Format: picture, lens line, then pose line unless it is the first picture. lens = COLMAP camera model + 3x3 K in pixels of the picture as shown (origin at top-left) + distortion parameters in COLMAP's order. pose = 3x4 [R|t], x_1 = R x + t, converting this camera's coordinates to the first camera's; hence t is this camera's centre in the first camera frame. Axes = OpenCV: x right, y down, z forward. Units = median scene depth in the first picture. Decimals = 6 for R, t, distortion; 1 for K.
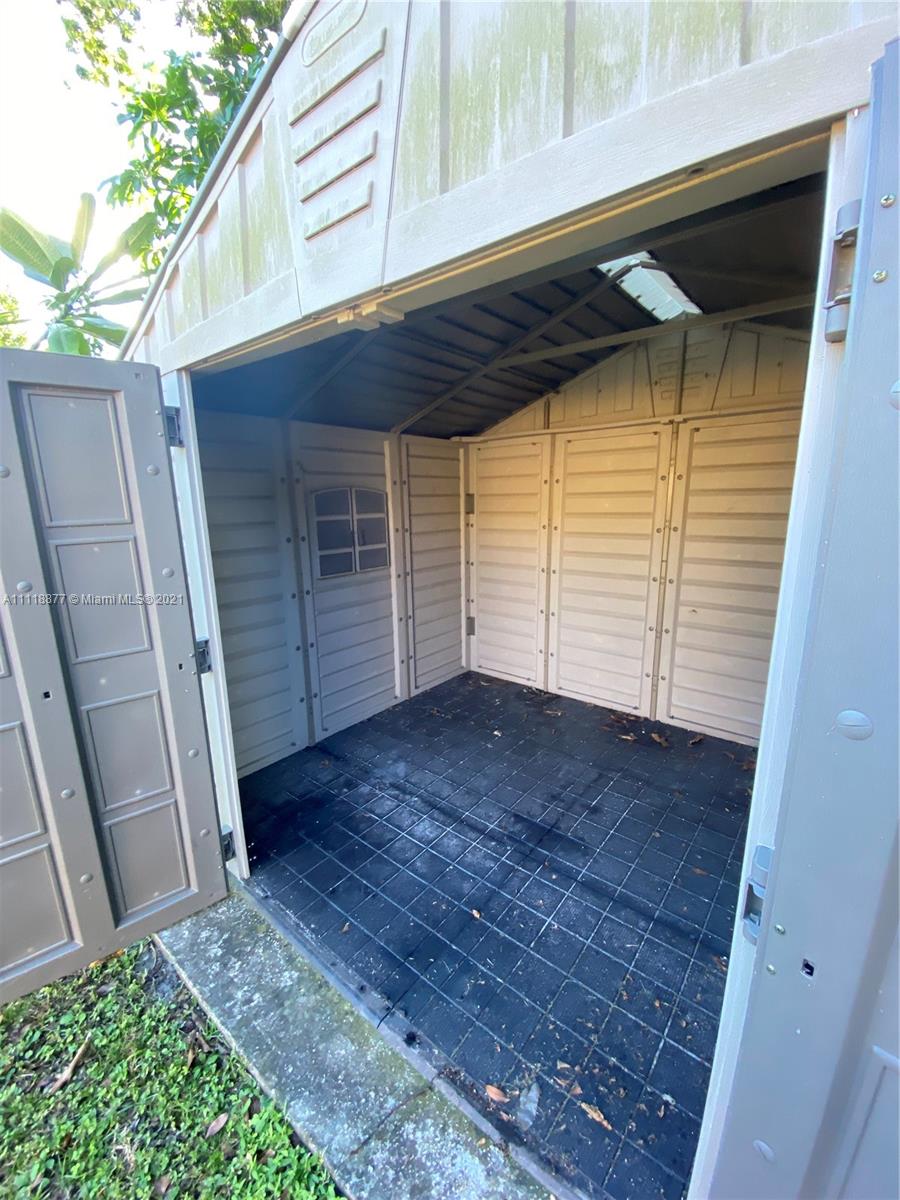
lens RADIAL K [[489.3, 0, 437.1], [0, 489.3, 589.7], [0, 0, 1]] dist [0.001123, -0.009373]
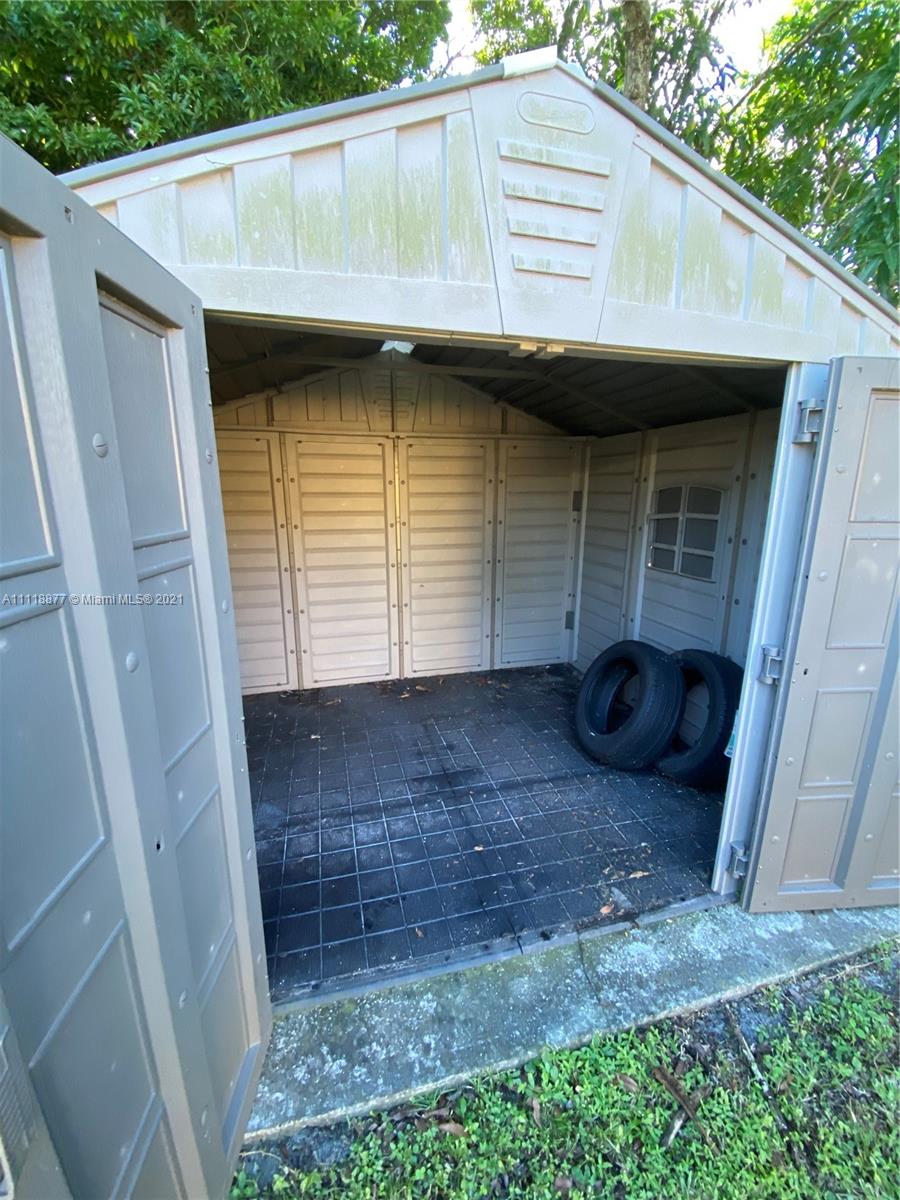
lens RADIAL K [[489.3, 0, 441.7], [0, 489.3, 591.2], [0, 0, 1]] dist [0.001123, -0.009373]
pose [[0.586672, -0.153978, 0.795051, -0.699112], [0.151621, 0.985282, 0.078938, -0.052293], [-0.795504, 0.074236, 0.601384, 0.261160]]
